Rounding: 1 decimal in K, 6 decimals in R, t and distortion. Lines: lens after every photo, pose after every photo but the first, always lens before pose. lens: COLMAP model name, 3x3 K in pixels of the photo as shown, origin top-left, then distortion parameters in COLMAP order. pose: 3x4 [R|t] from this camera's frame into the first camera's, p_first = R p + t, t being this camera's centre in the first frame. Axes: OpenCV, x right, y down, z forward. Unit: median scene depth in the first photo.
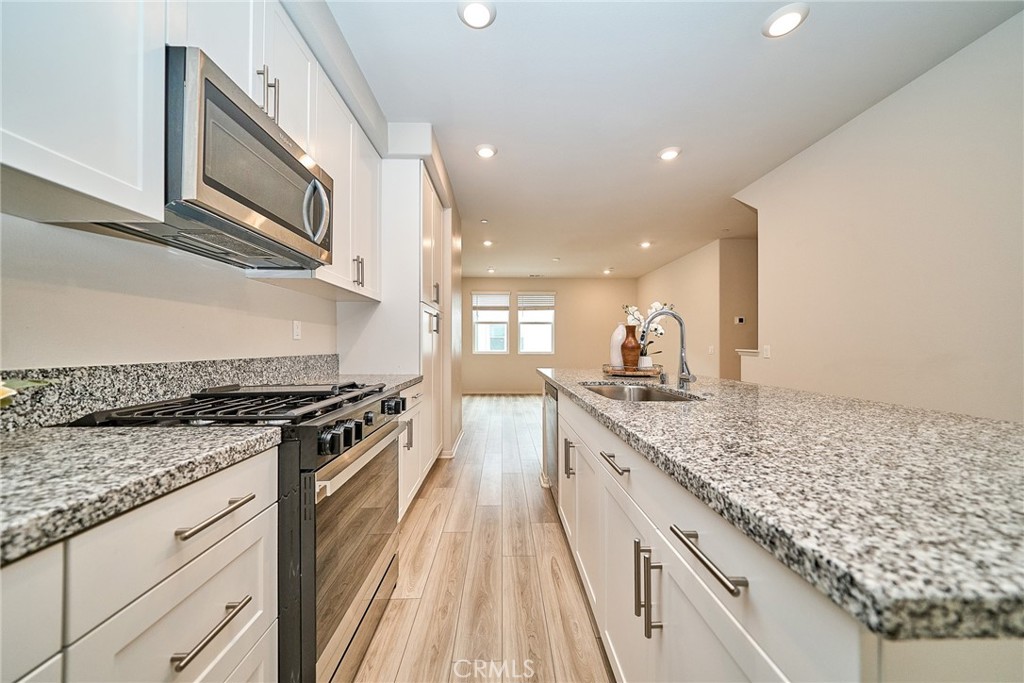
lens RADIAL K [[357.2, 0, 507.6], [0, 357.2, 343.6], [0, 0, 1]] dist [-0.001111, -0.000762]
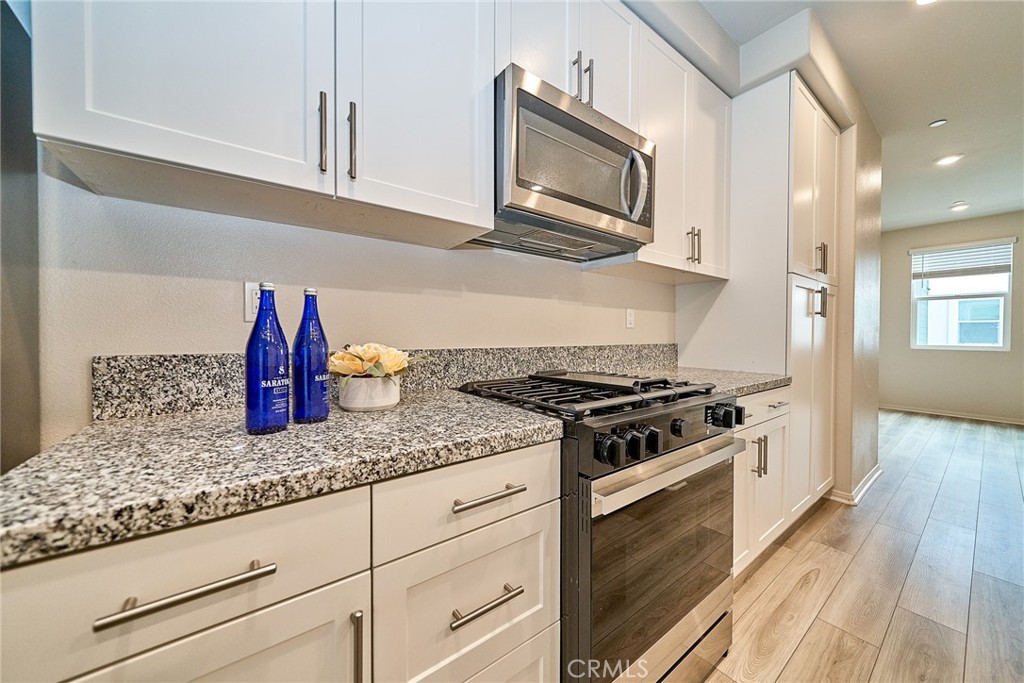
lens RADIAL K [[357.2, 0, 503.9], [0, 357.2, 339.9], [0, 0, 1]] dist [-0.001111, -0.000762]
pose [[0.574330, 0.014474, -0.818496, 0.020247], [0.001251, 0.999827, 0.018558, 0.003027], [0.818623, -0.011683, 0.574212, 0.188533]]
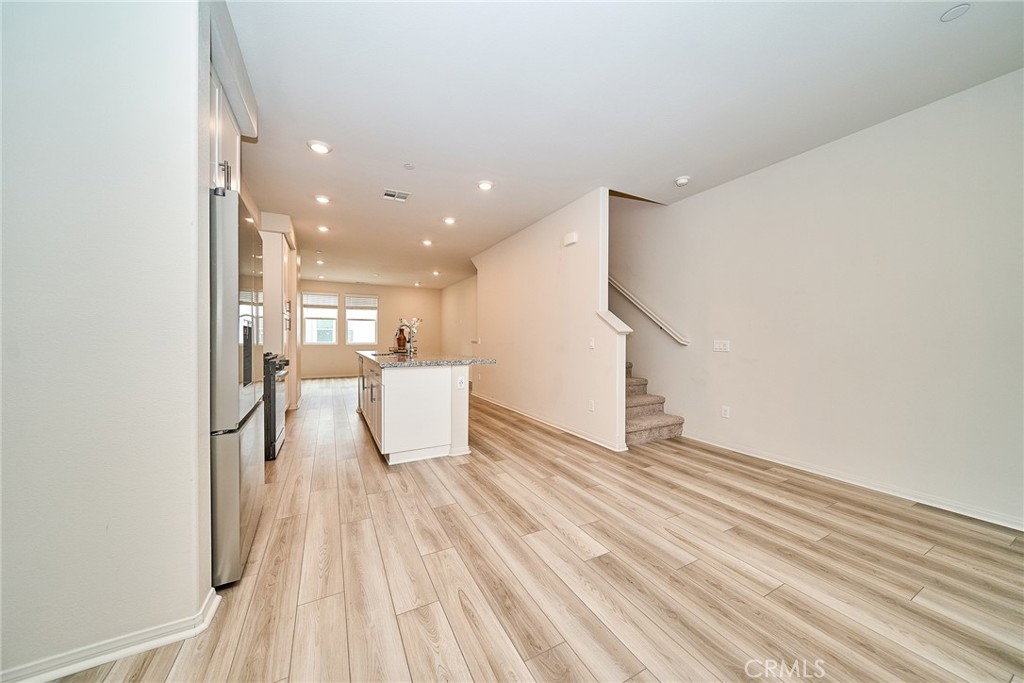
lens RADIAL K [[357.2, 0, 514.6], [0, 357.2, 339.0], [0, 0, 1]] dist [-0.001111, -0.000762]
pose [[0.894495, 0.000016, 0.447079, -0.003961], [-0.003753, 0.999965, 0.007472, -0.007953], [-0.447063, -0.008361, 0.894463, -1.643412]]
